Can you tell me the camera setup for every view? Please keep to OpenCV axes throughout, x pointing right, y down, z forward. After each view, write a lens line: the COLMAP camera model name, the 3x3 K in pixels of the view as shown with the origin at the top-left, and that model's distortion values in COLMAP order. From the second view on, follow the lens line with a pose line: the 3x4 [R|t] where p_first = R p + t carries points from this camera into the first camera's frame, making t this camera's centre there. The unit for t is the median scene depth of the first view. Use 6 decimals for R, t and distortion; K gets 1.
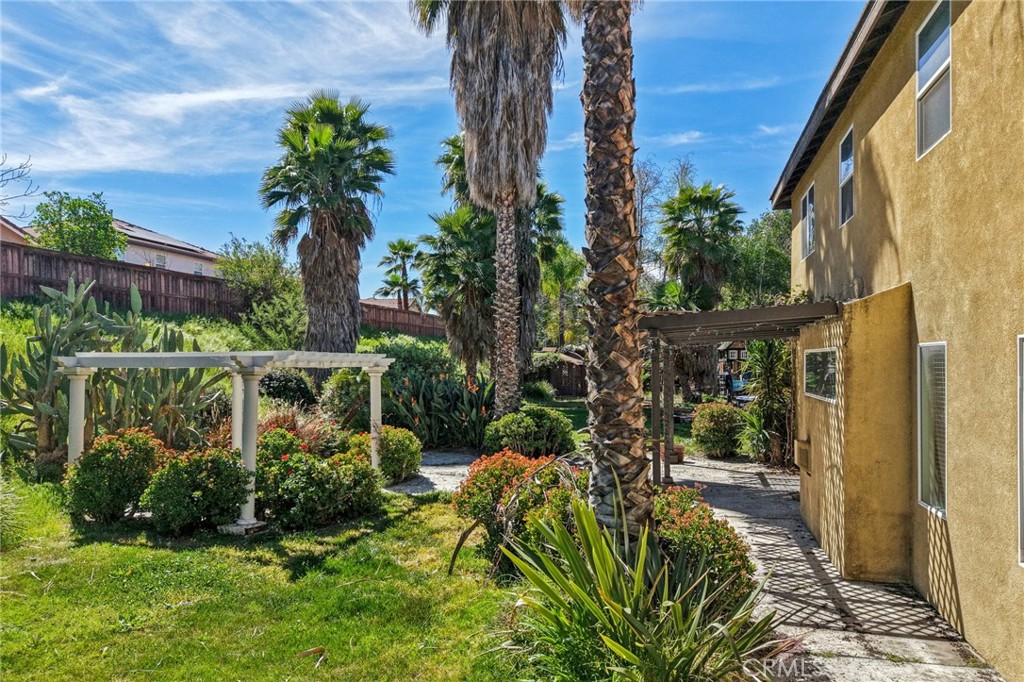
lens RADIAL K [[694.1, 0, 509.4], [0, 694.1, 372.2], [0, 0, 1]] dist [0.039036, -0.050049]
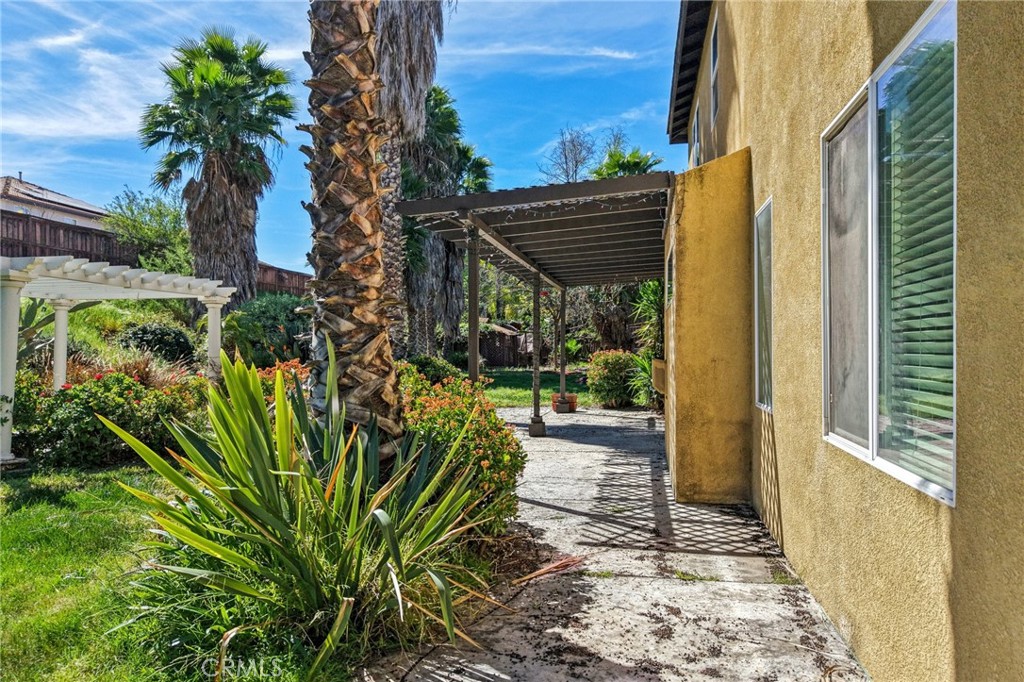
lens RADIAL K [[693.3, 0, 512.6], [0, 693.3, 352.4], [0, 0, 1]] dist [-0.000144, 0.000844]
pose [[0.997583, 0.002318, 0.069442, 0.100334], [-0.001903, 0.999980, -0.006049, 0.054774], [-0.069455, 0.005902, 0.997568, 0.081067]]
